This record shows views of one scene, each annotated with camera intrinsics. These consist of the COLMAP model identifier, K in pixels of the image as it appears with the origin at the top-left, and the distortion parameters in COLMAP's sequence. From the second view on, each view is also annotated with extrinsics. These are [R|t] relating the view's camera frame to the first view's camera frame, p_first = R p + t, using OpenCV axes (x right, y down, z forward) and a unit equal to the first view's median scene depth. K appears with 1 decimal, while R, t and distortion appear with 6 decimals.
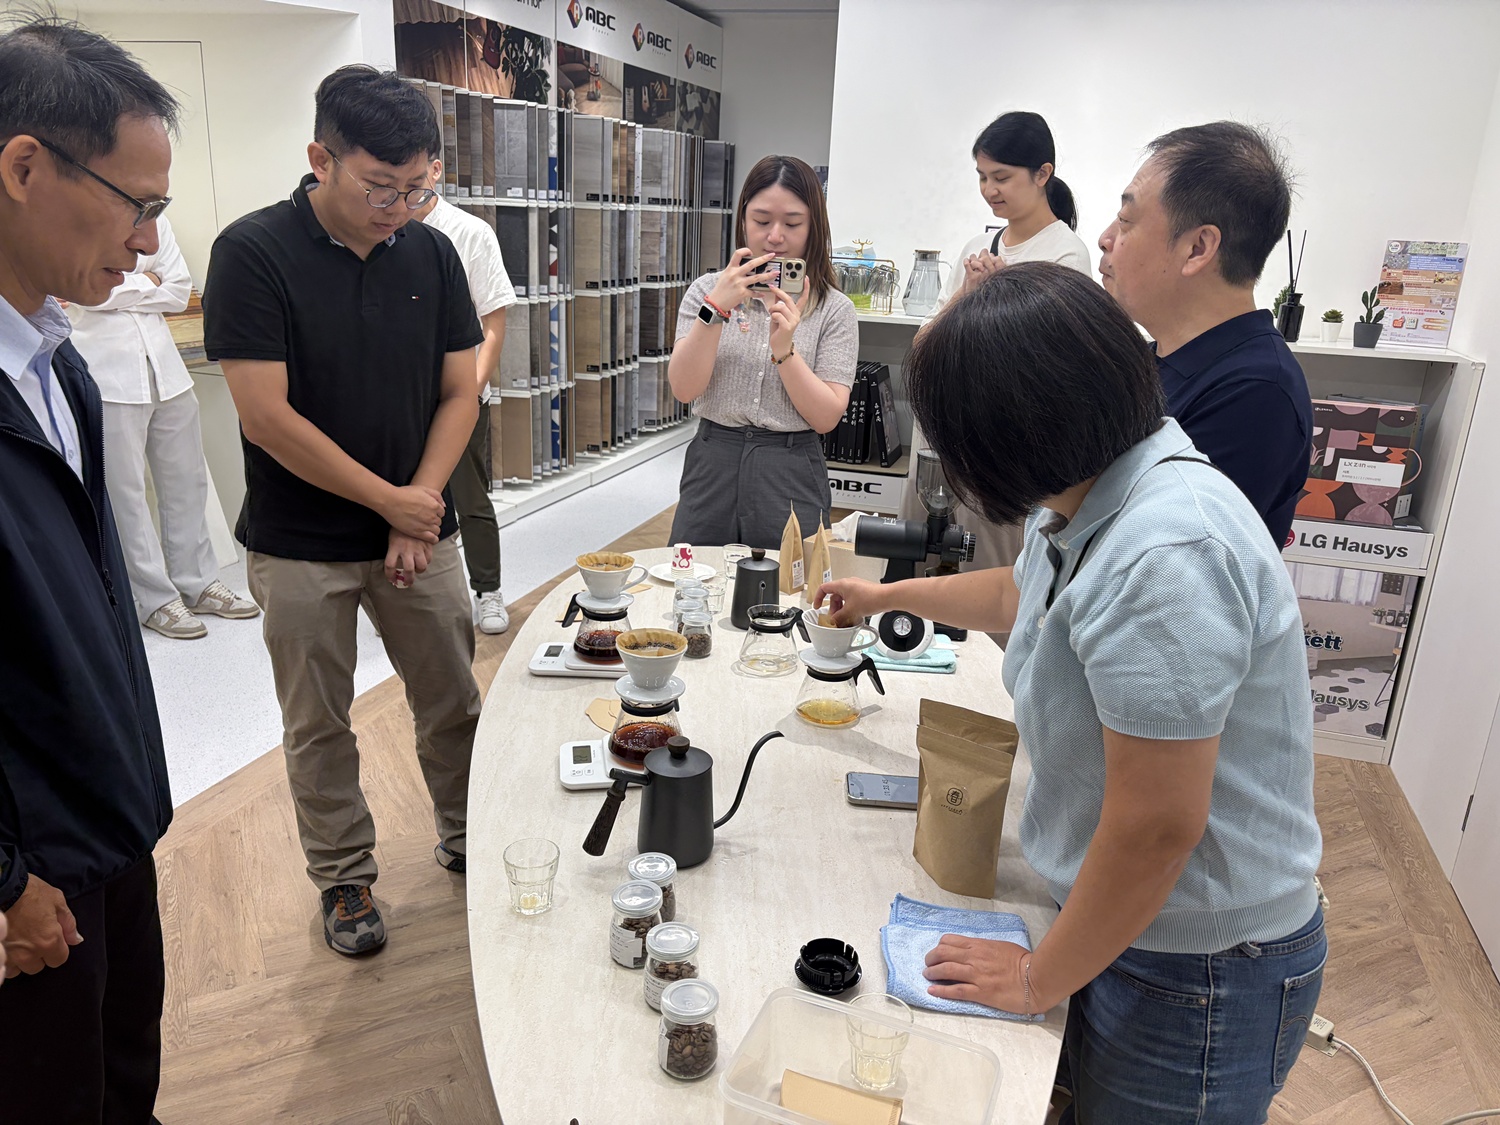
lens RADIAL K [[1143.7, 0, 750.0], [0, 1143.7, 562.5], [0, 0, 1]] dist [0.014004, 0.002774]
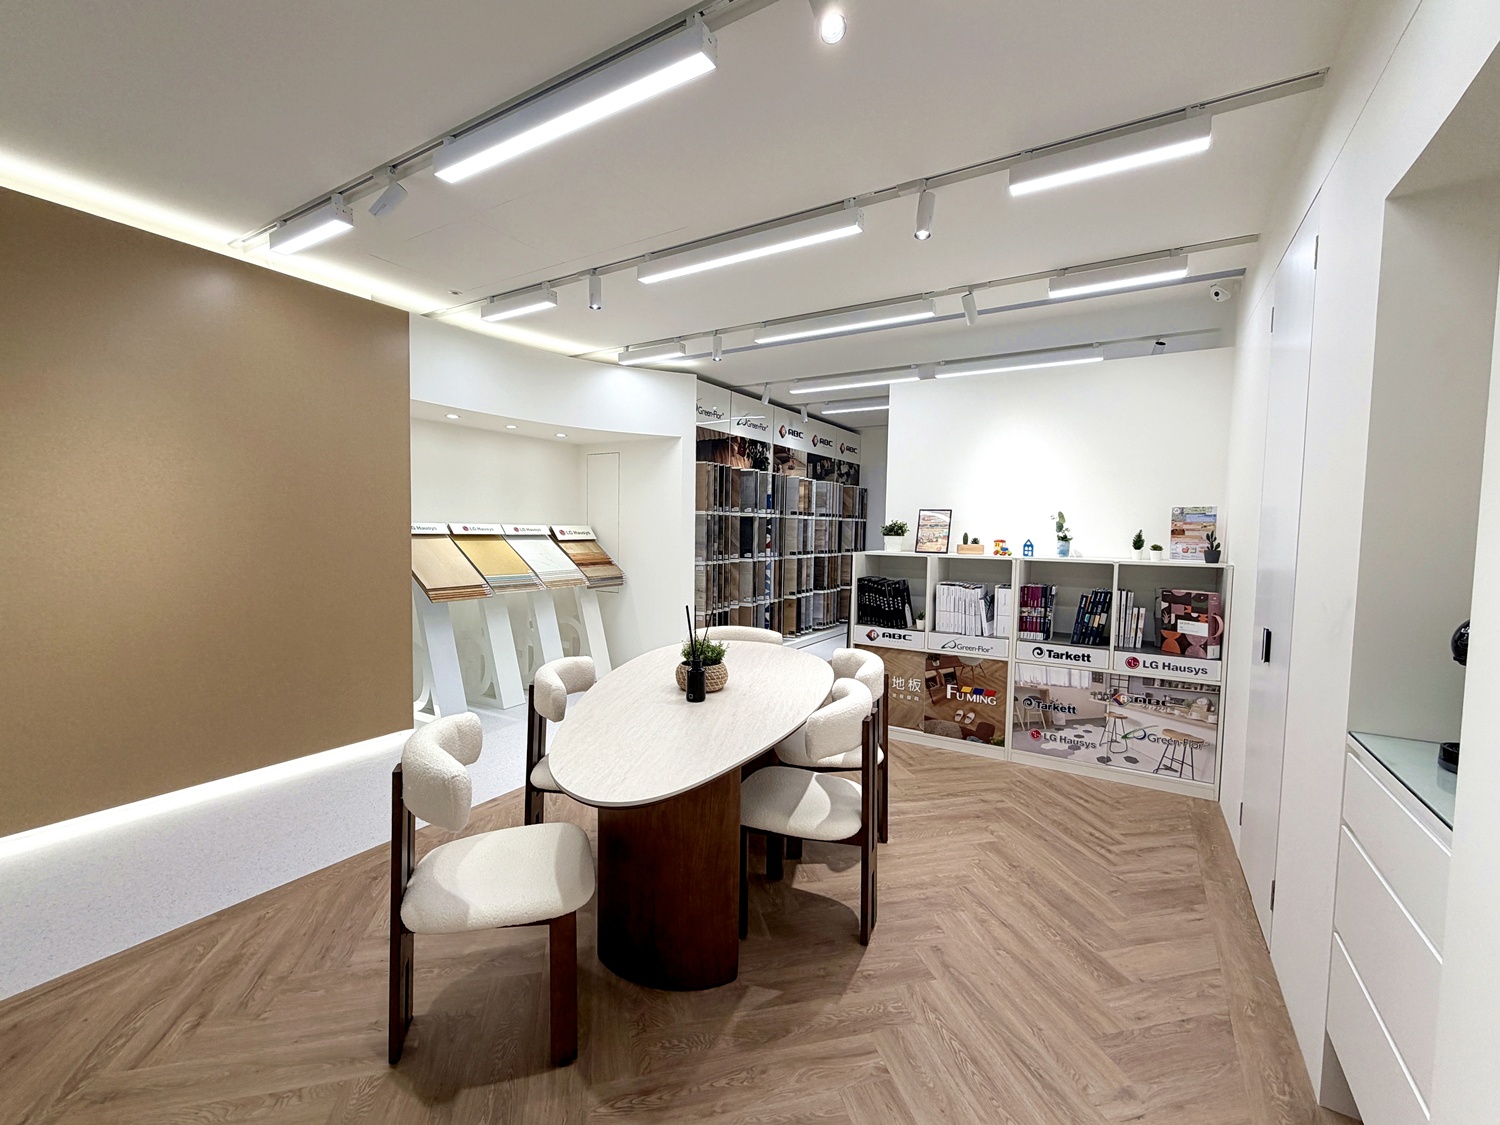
lens RADIAL K [[637.8, 0, 748.9], [0, 637.8, 568.8], [0, 0, 1]] dist [0.001353, -0.000095]
pose [[0.969902, -0.016704, -0.242923, 0.080381], [-0.042976, 0.970240, -0.238302, 0.066942], [0.239674, 0.241570, 0.940319, -0.091934]]
